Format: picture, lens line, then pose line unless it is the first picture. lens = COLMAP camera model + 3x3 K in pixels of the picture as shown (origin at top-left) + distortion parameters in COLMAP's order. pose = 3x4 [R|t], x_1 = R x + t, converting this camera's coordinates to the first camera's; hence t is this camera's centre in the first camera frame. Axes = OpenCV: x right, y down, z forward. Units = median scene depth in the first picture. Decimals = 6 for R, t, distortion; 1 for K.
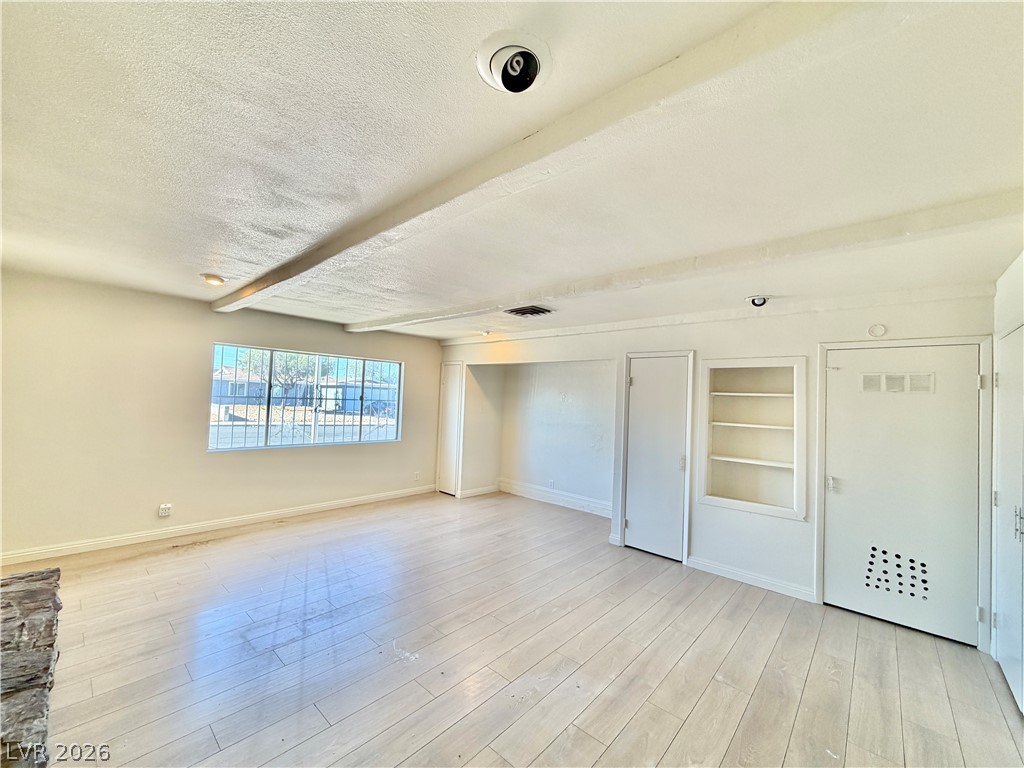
lens RADIAL K [[409.9, 0, 507.3], [0, 409.9, 387.2], [0, 0, 1]] dist [0.001007, -0.000138]
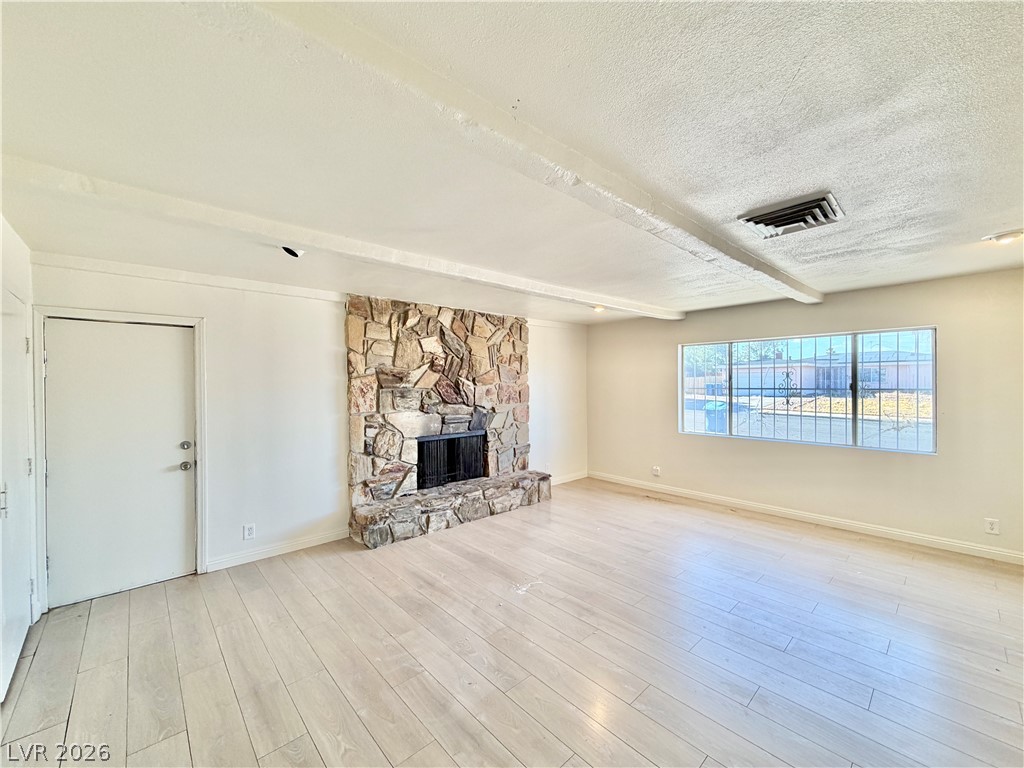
lens RADIAL K [[409.9, 0, 509.6], [0, 409.9, 383.2], [0, 0, 1]] dist [0.001007, -0.000138]
pose [[-0.091575, -0.036964, -0.995112, 0.527984], [0.031102, 0.998717, -0.039960, 0.037748], [0.995312, -0.034609, -0.090307, 0.560378]]
